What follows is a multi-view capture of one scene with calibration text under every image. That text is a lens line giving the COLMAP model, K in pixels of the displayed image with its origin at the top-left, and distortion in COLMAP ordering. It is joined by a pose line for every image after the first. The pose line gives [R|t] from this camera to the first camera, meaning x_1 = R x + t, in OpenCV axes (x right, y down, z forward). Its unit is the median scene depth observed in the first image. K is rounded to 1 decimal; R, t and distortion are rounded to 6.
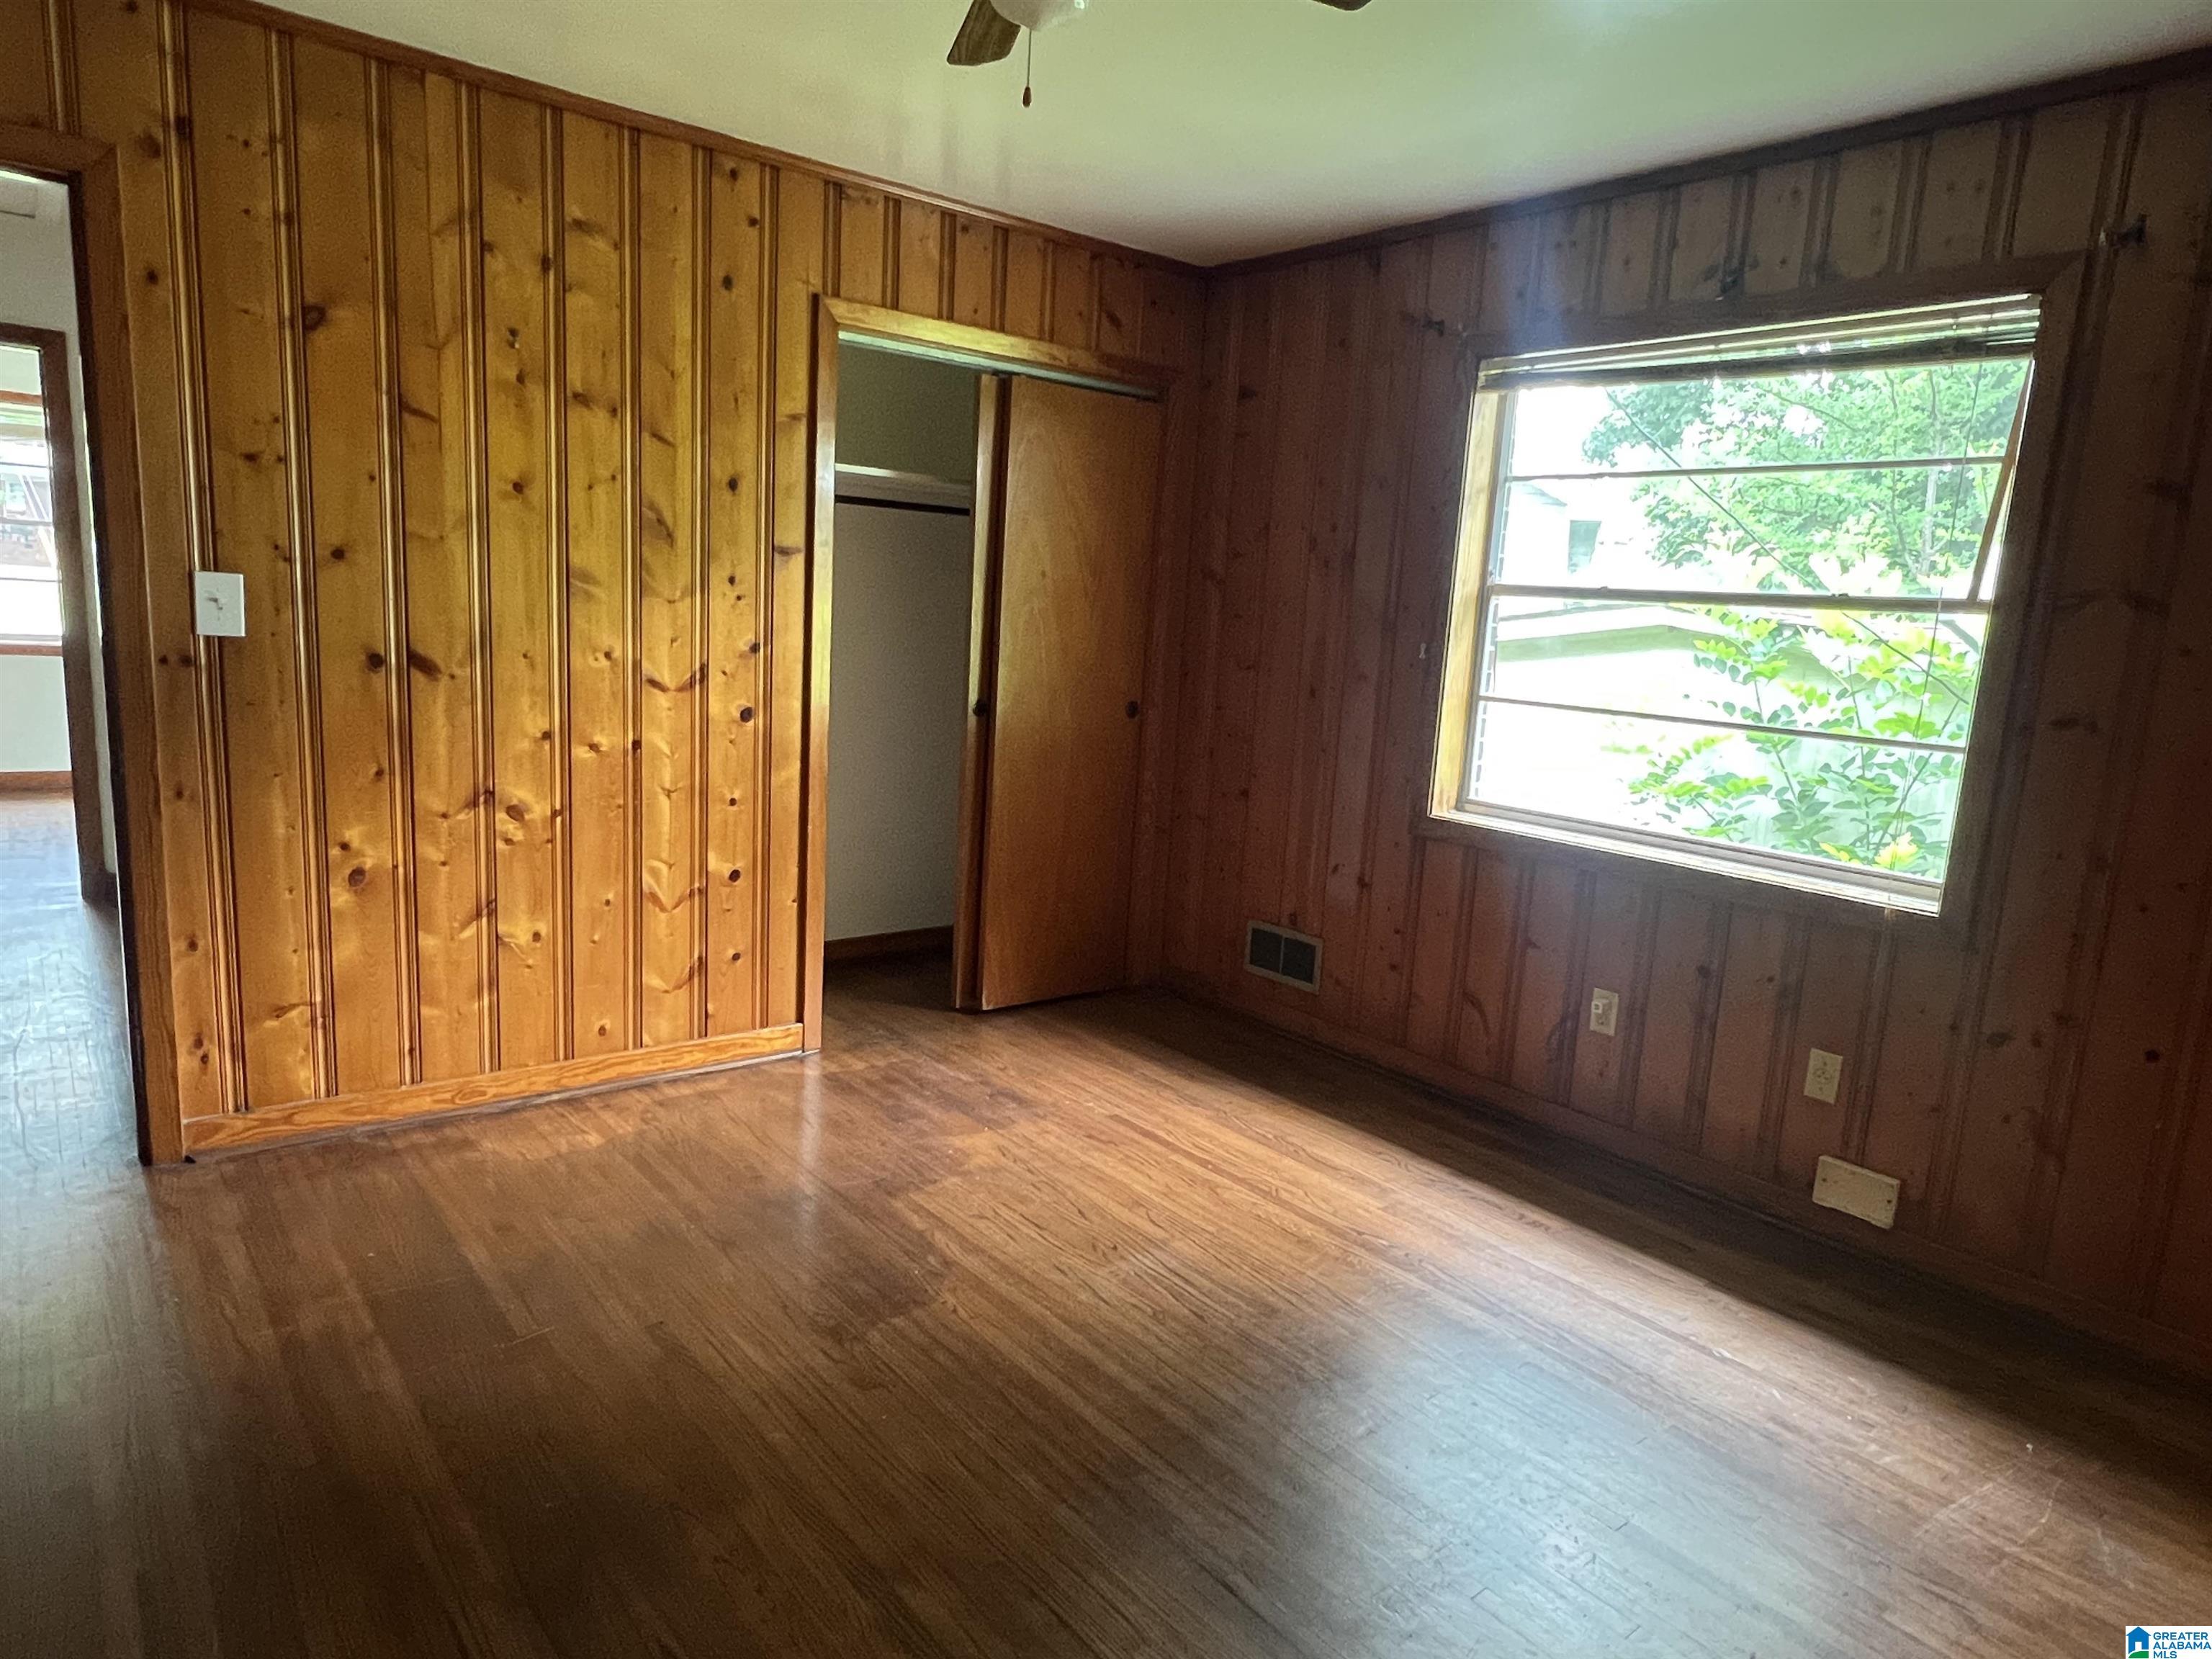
lens RADIAL K [[1330.0, 0, 1104.4], [0, 1330.0, 832.9], [0, 0, 1]] dist [0.004067, 0.000127]
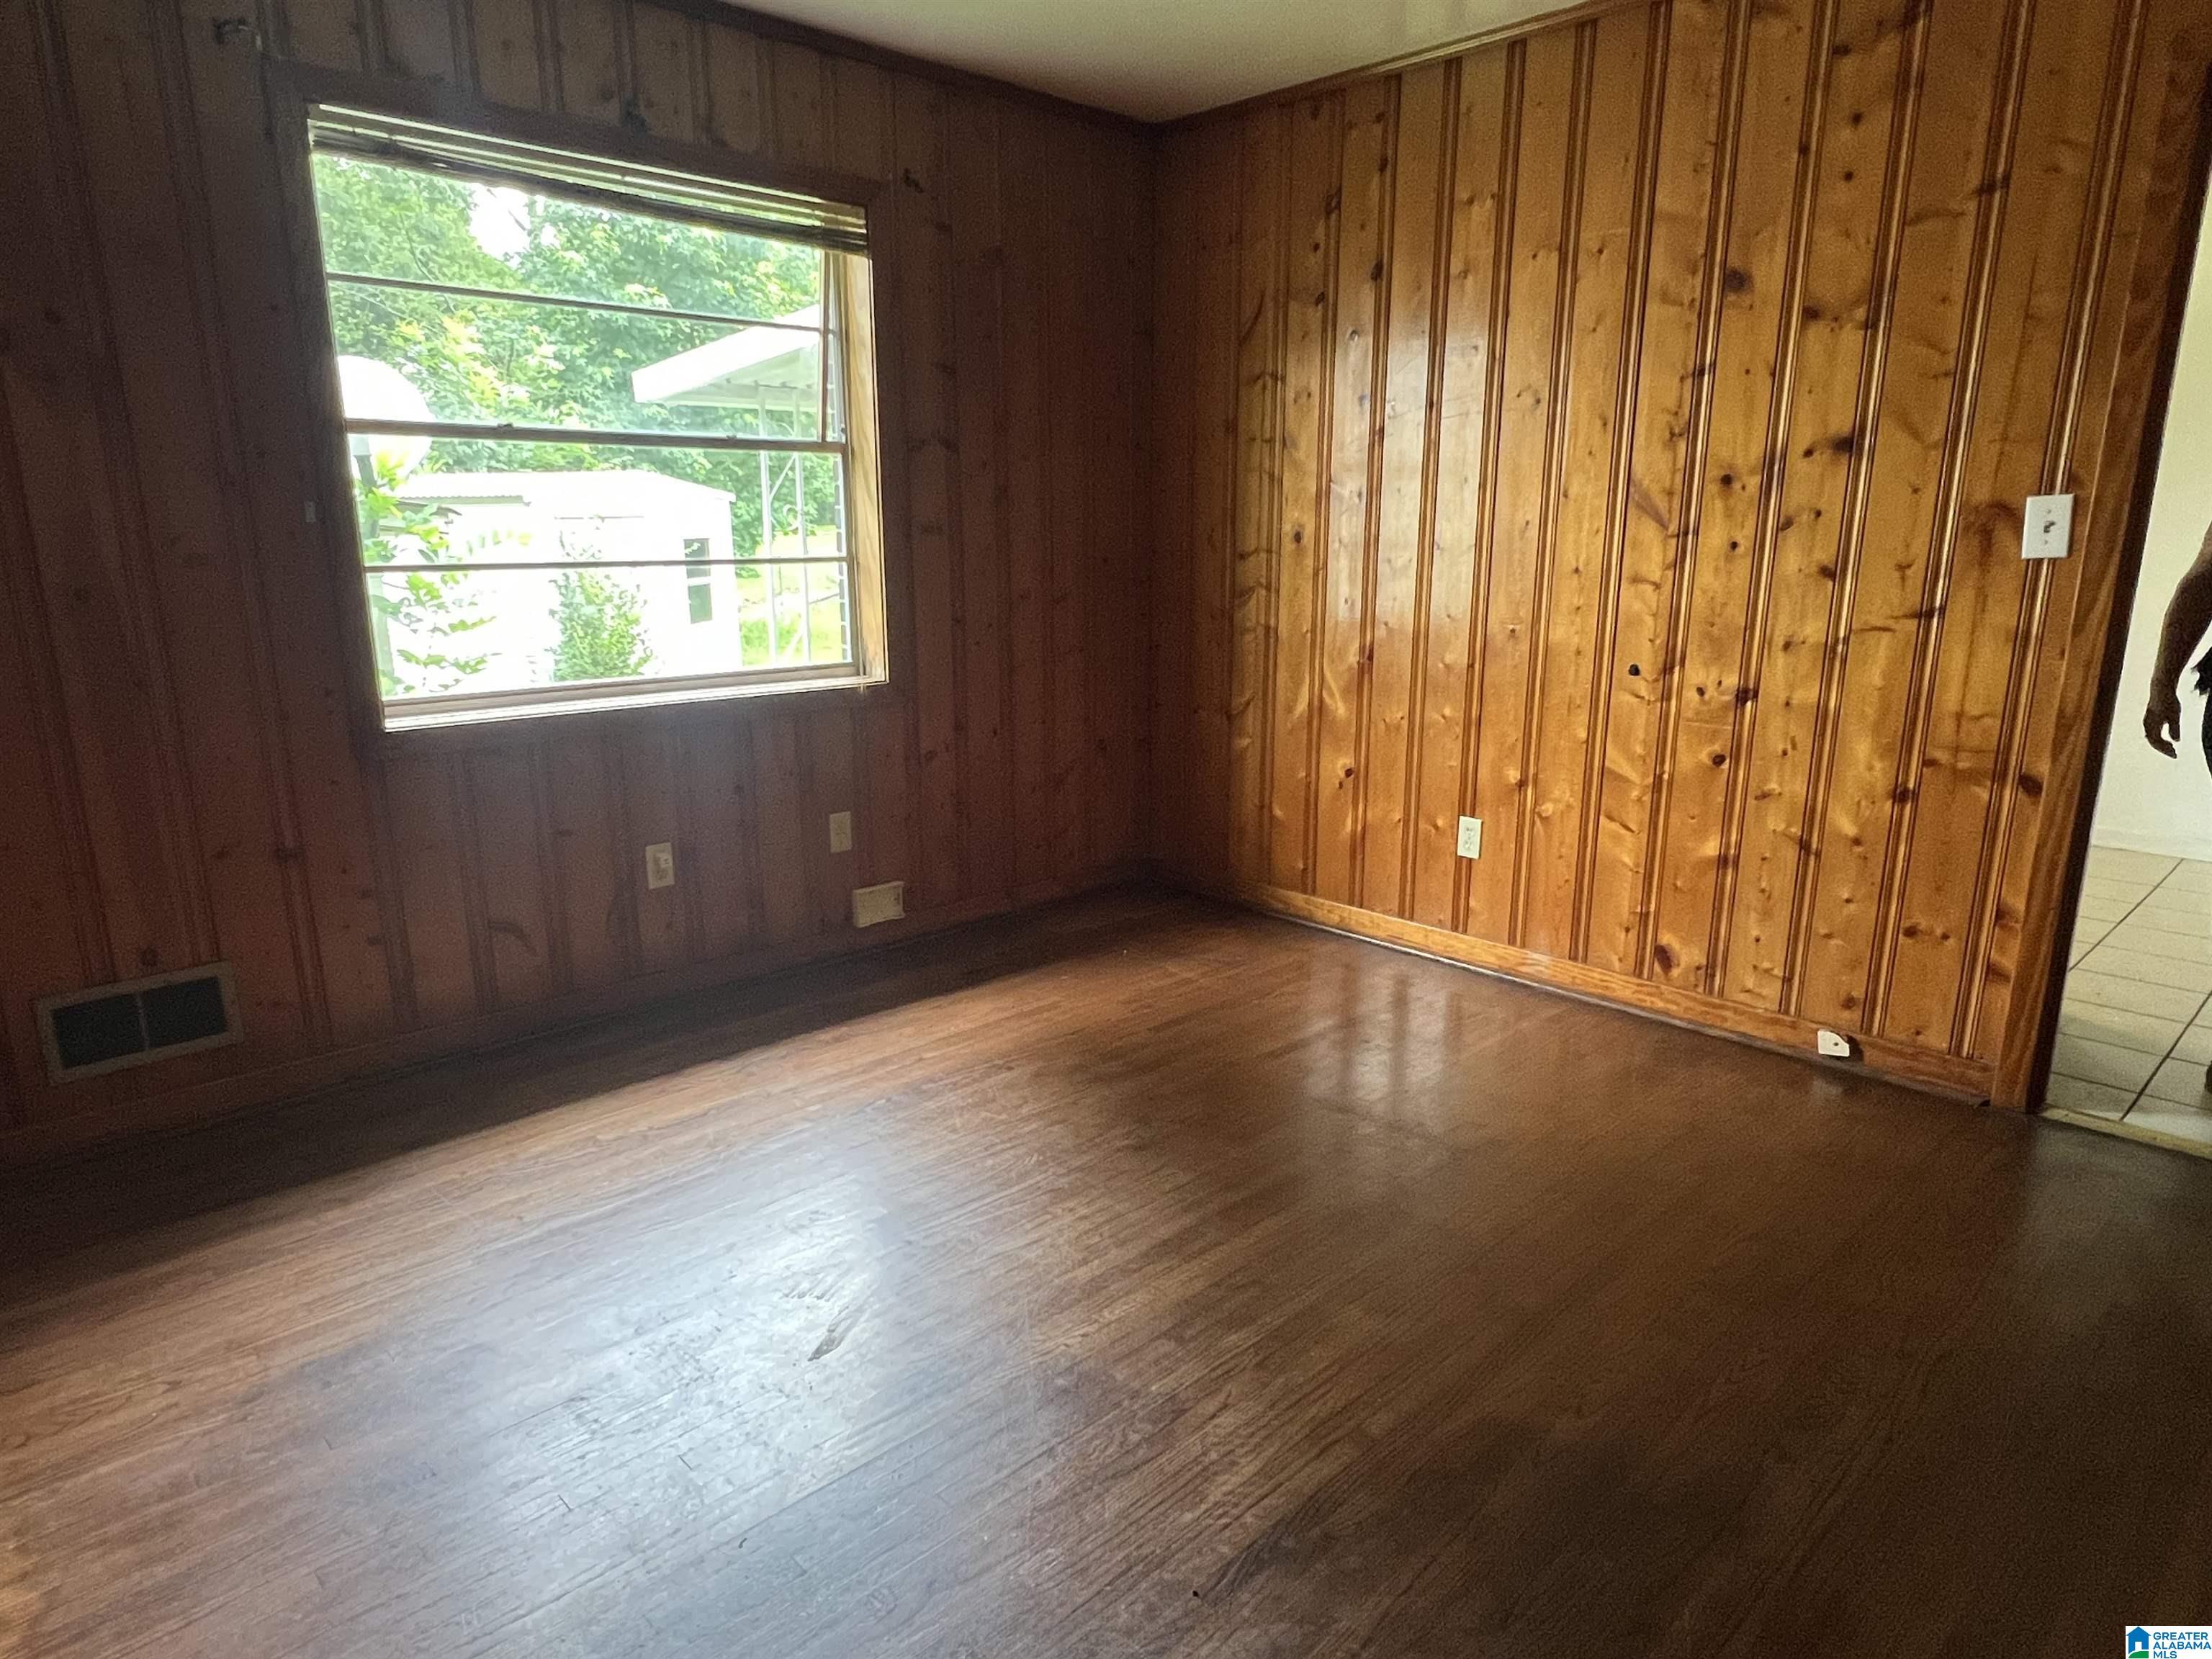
lens RADIAL K [[1330.0, 0, 1105.2], [0, 1330.0, 829.5], [0, 0, 1]] dist [0.004067, 0.000127]
pose [[-0.076783, -0.285896, 0.955180, -0.654601], [0.161620, 0.941769, 0.294874, -0.144280], [-0.983861, 0.177017, -0.026105, 0.766940]]
